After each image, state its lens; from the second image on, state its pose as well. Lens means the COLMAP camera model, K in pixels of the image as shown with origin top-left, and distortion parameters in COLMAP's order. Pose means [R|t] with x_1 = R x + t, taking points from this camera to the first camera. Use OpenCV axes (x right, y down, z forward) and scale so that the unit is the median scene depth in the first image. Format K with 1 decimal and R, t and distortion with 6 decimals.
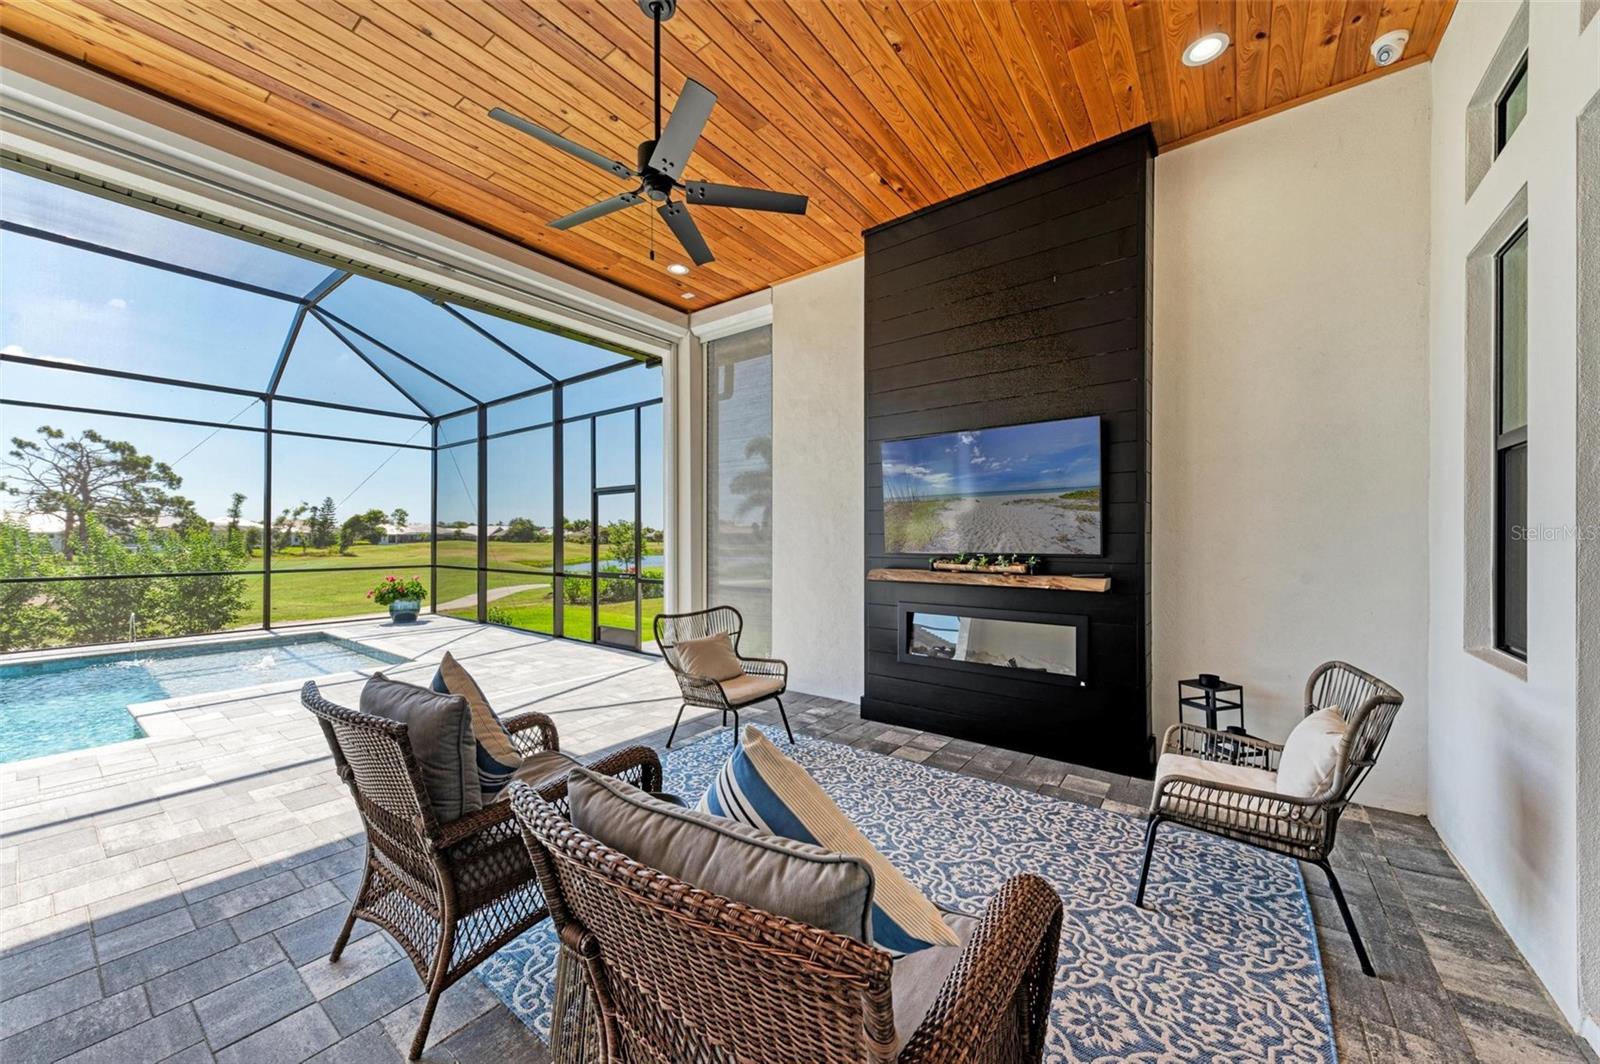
lens RADIAL K [[604.5, 0, 750.2], [0, 604.5, 541.0], [0, 0, 1]] dist [0.021851, 0.000167]
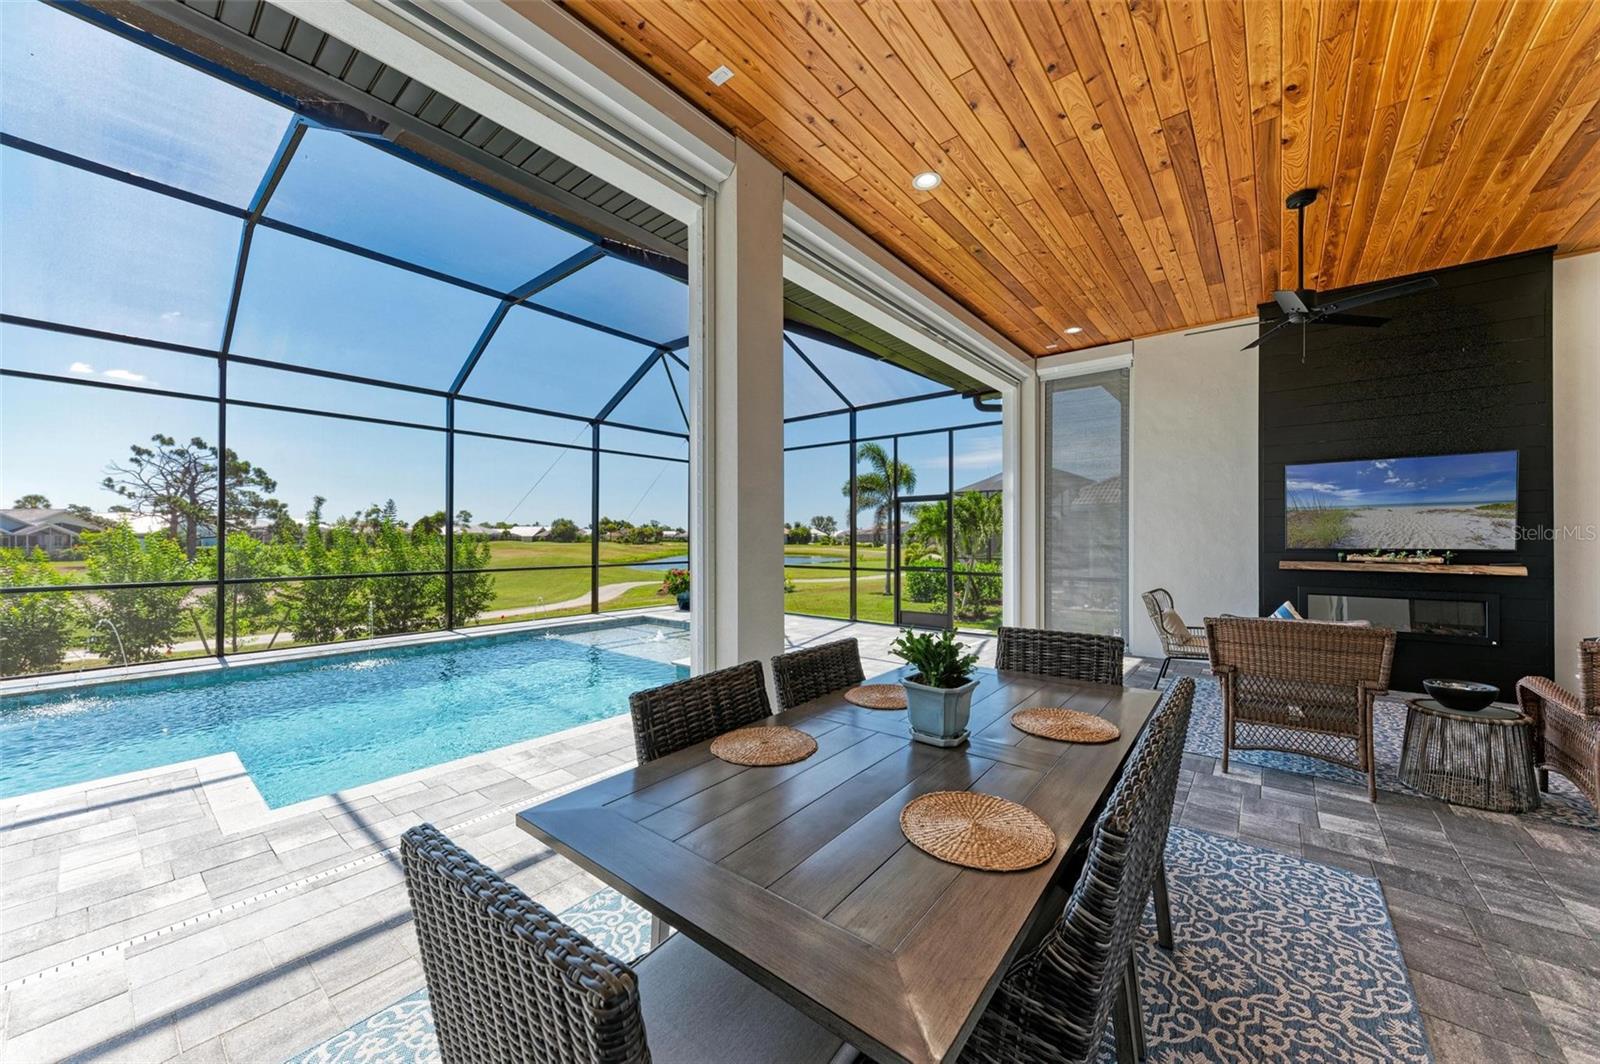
lens RADIAL K [[574.2, 0, 800.0], [0, 574.2, 537.5], [0, 0, 1]] dist [0.020193, -0.006037]
pose [[0.999998, -0.000281, 0.002145, -0.426131], [0.000295, 0.999980, -0.006374, 0.000998], [-0.002143, 0.006375, 0.999977, -0.132197]]
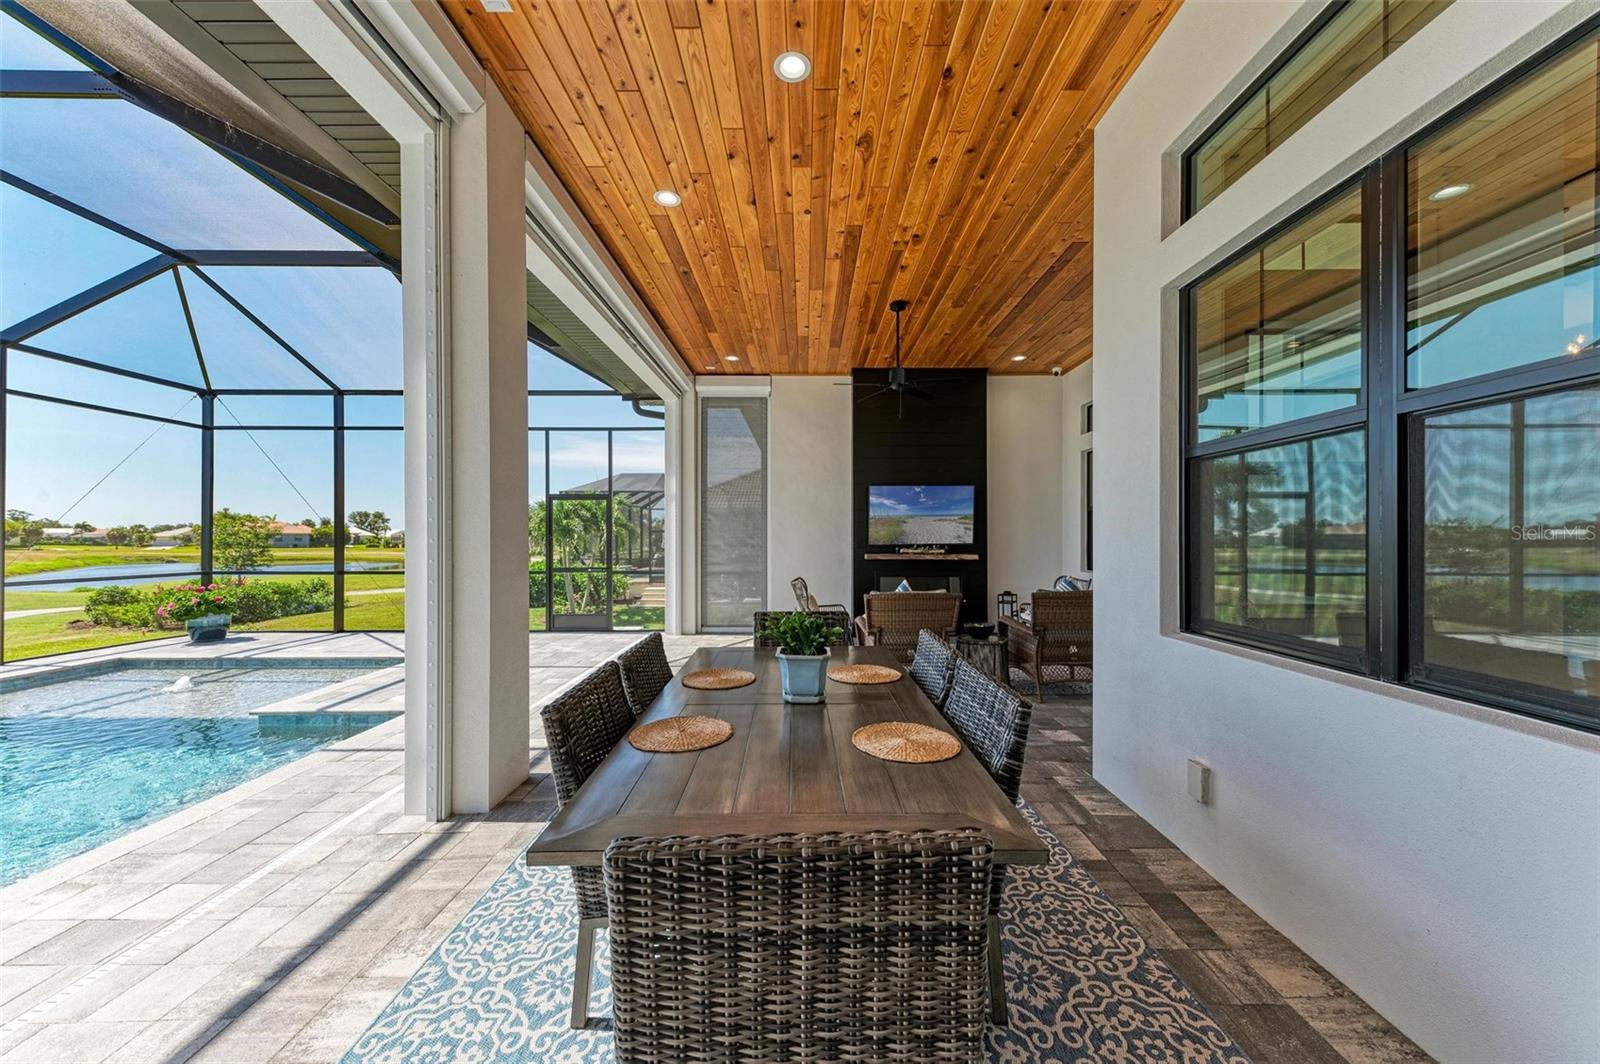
lens RADIAL K [[574.2, 0, 800.0], [0, 574.2, 537.5], [0, 0, 1]] dist [0.020193, -0.006037]
pose [[0.776732, 0.000364, 0.629832, -0.536518], [0.004321, 0.999973, -0.005907, 0.002680], [-0.629817, 0.007310, 0.776709, -0.120155]]
